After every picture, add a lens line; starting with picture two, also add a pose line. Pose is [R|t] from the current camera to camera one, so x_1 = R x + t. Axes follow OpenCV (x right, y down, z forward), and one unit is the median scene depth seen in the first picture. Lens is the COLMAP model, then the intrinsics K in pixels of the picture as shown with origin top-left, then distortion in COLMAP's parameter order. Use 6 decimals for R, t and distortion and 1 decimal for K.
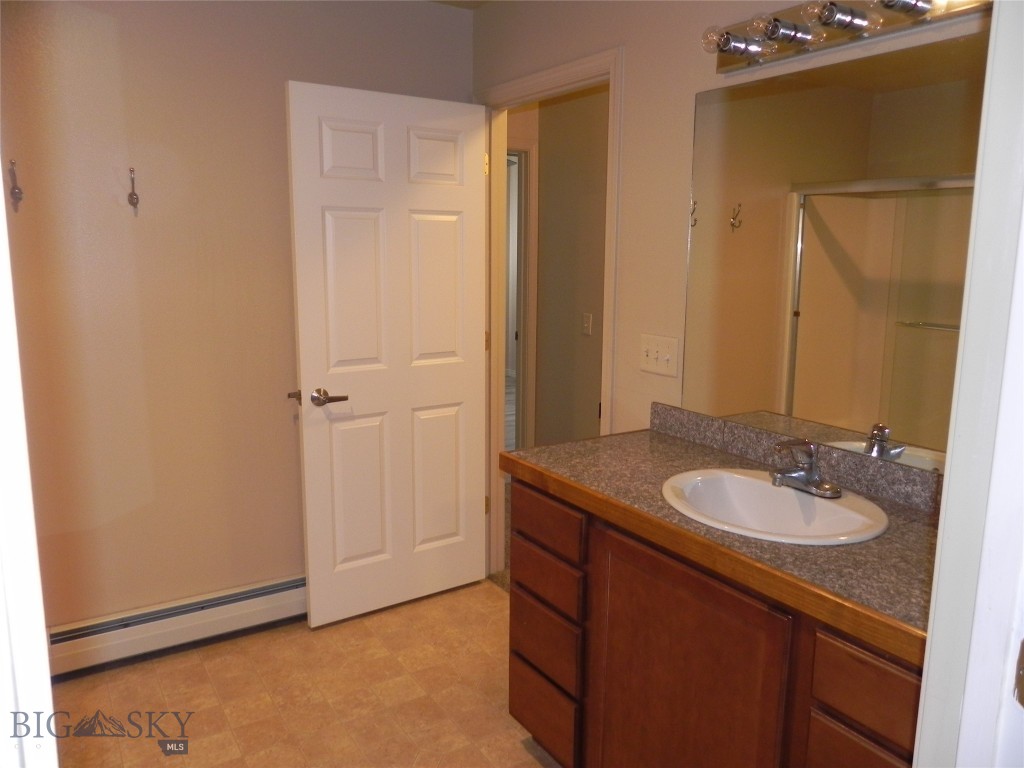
lens RADIAL K [[768.1, 0, 521.6], [0, 768.1, 381.4], [0, 0, 1]] dist [-0.007203, -0.003325]
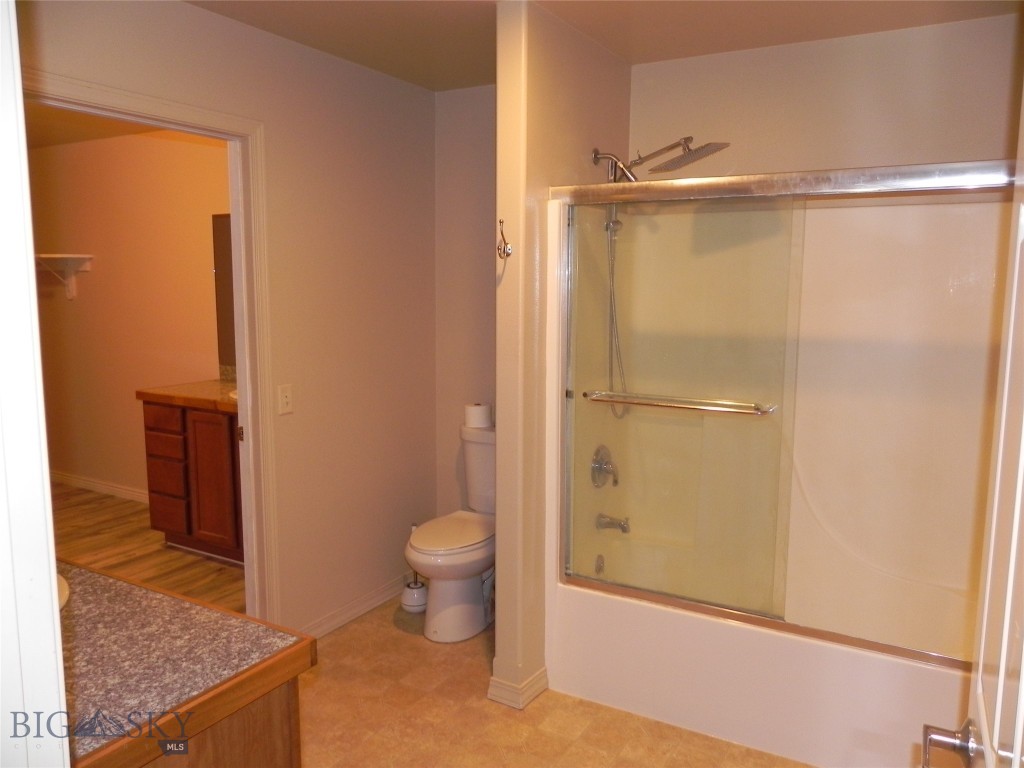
lens RADIAL K [[768.1, 0, 521.6], [0, 768.1, 381.4], [0, 0, 1]] dist [-0.007203, -0.003325]
pose [[-0.887735, 0.042953, -0.458347, 0.106472], [-0.096888, 0.955905, 0.277235, -0.316115], [0.450045, 0.290519, -0.844428, 1.665682]]
